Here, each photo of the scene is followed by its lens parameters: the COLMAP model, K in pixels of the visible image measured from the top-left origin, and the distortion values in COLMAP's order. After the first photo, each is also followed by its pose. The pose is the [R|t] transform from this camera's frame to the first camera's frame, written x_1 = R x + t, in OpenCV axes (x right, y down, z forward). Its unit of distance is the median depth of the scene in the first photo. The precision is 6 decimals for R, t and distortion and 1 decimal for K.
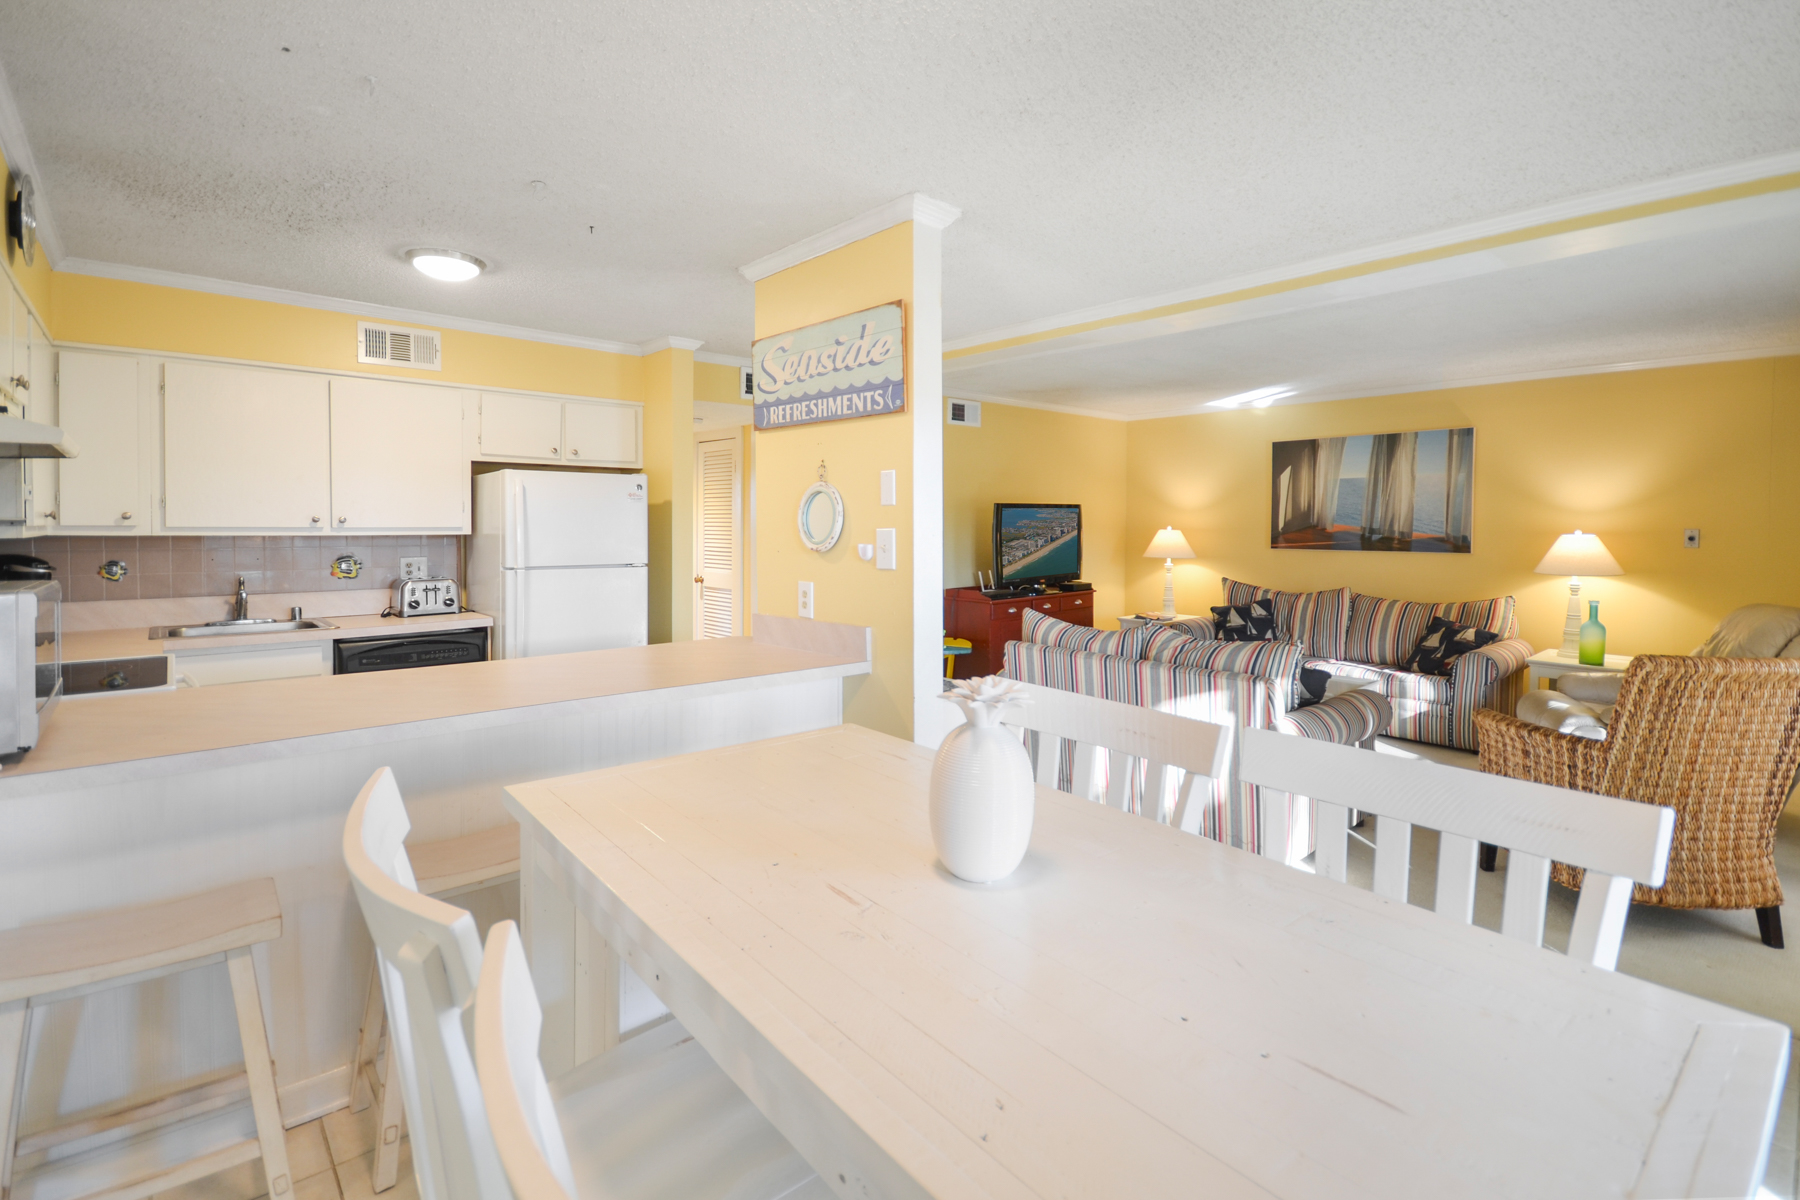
lens RADIAL K [[832.2, 0, 904.6], [0, 832.2, 535.2], [0, 0, 1]] dist [0.003416, -0.000832]
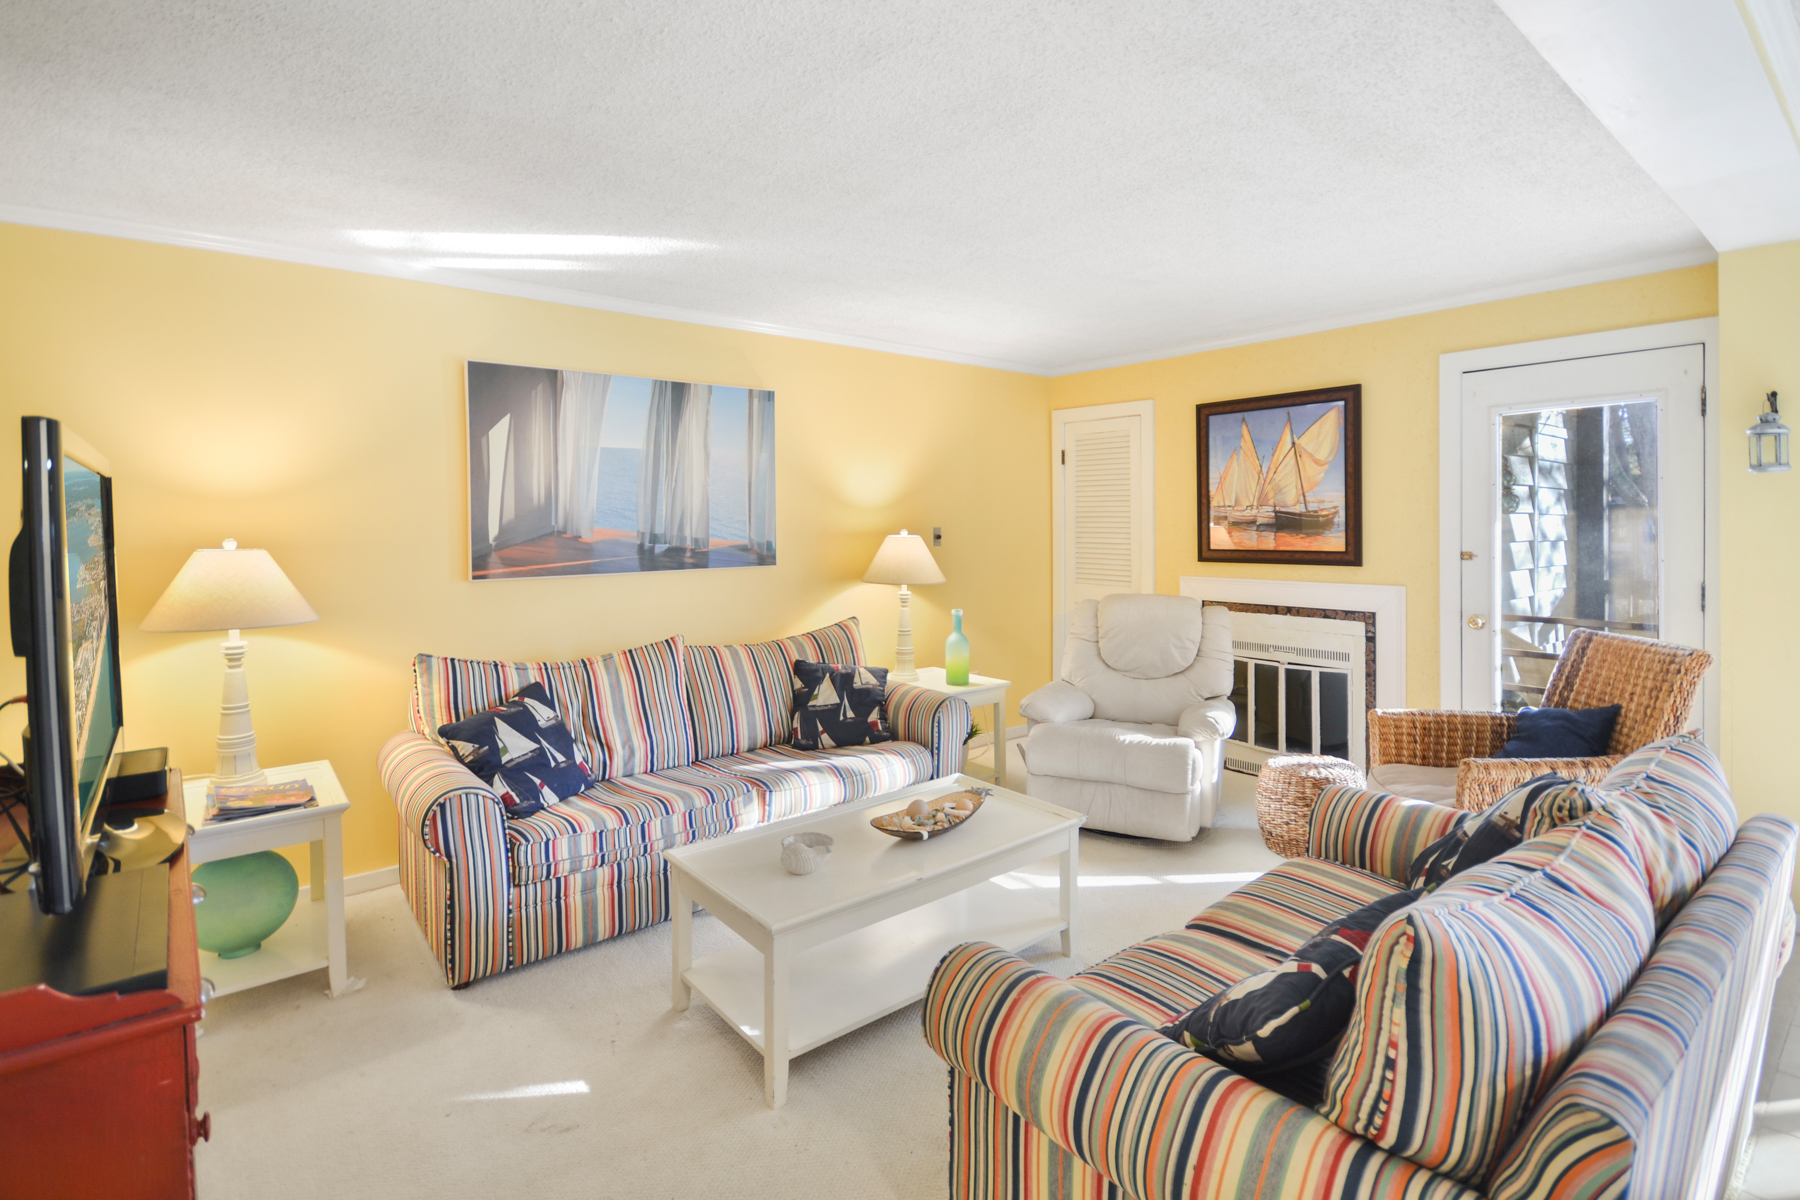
lens RADIAL K [[832.2, 0, 902.4], [0, 832.2, 567.4], [0, 0, 1]] dist [0.003416, -0.000832]
pose [[0.034161, -0.055448, 0.997877, -0.040454], [0.028267, 0.998114, 0.054493, -0.012306], [-0.999017, 0.026346, 0.035664, 0.818843]]
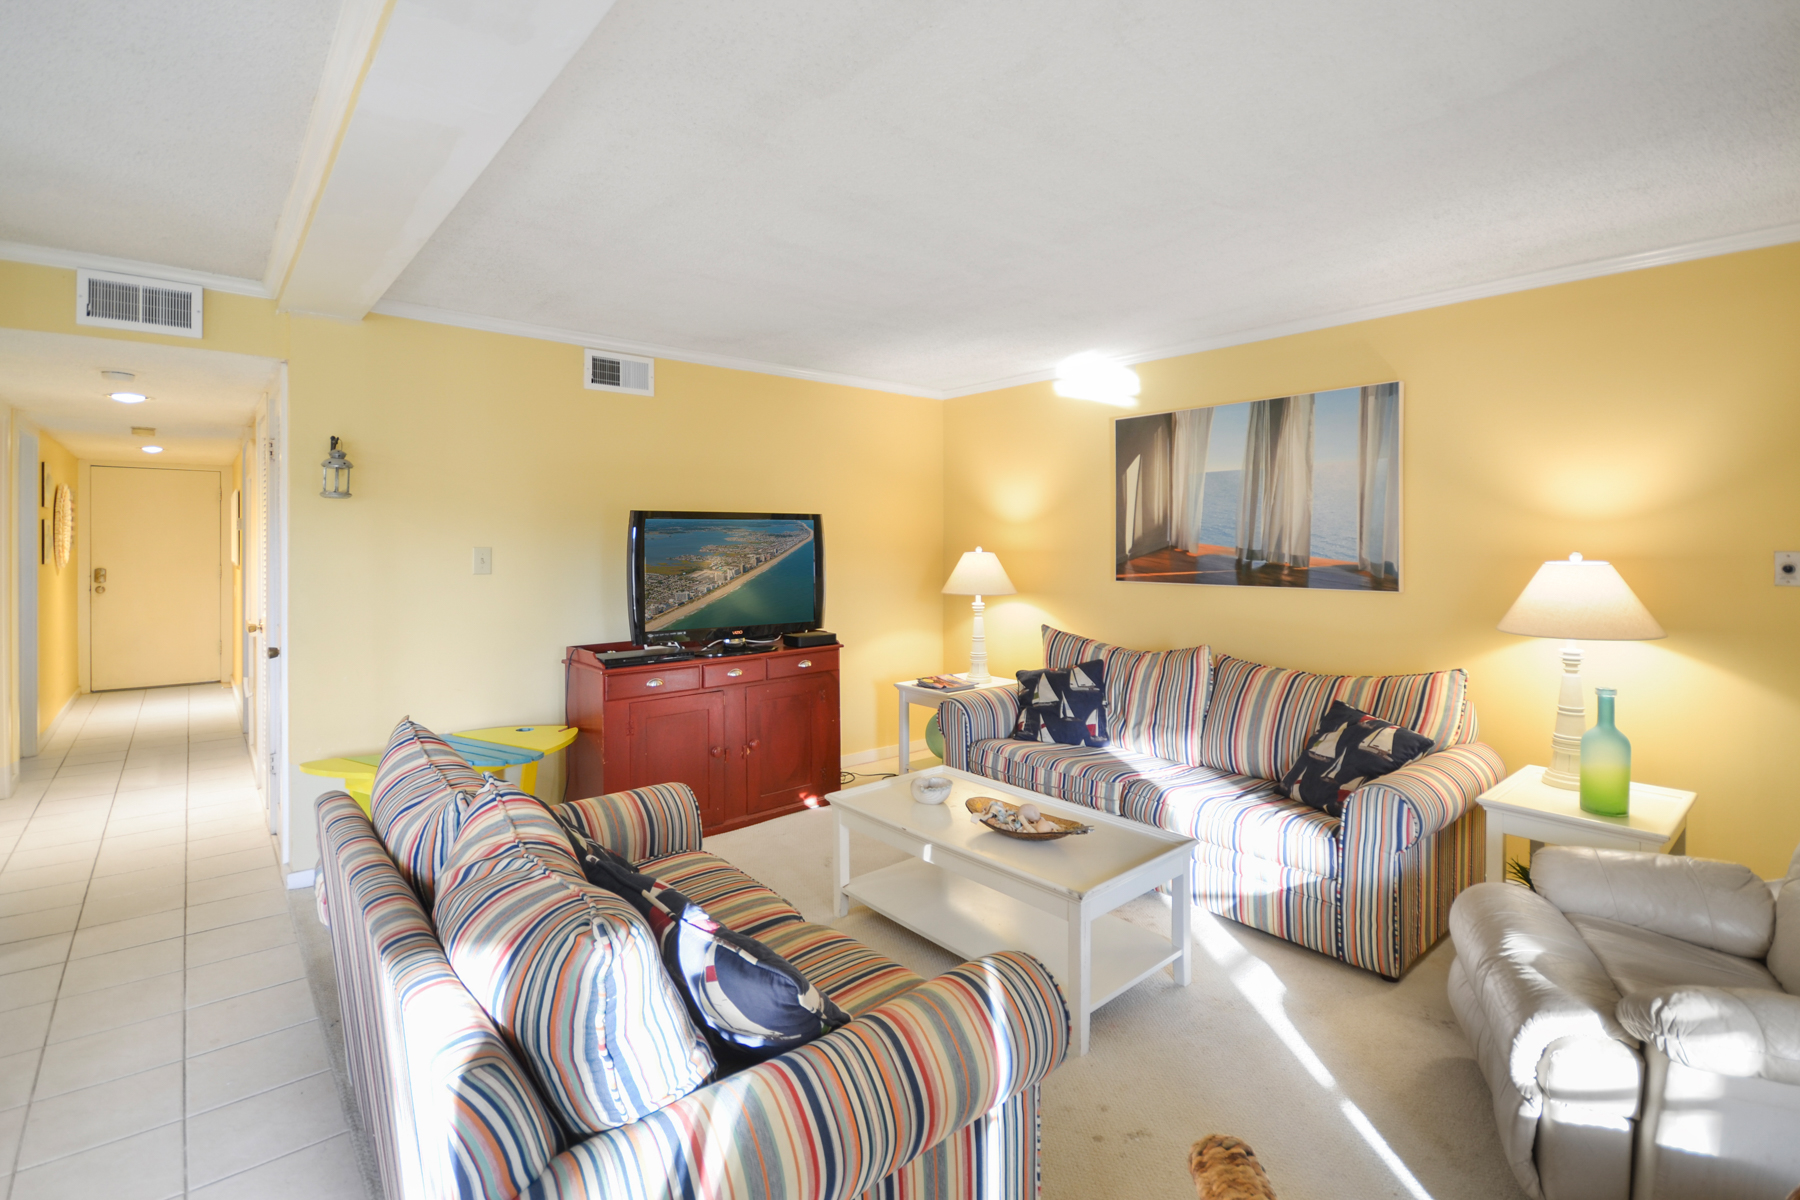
lens RADIAL K [[832.2, 0, 904.5], [0, 832.2, 535.8], [0, 0, 1]] dist [0.003416, -0.000832]
pose [[0.999812, -0.002259, -0.019237, 0.318929], [0.001766, 0.999671, -0.025600, -0.003613], [0.019289, 0.025561, 0.999487, 0.374884]]
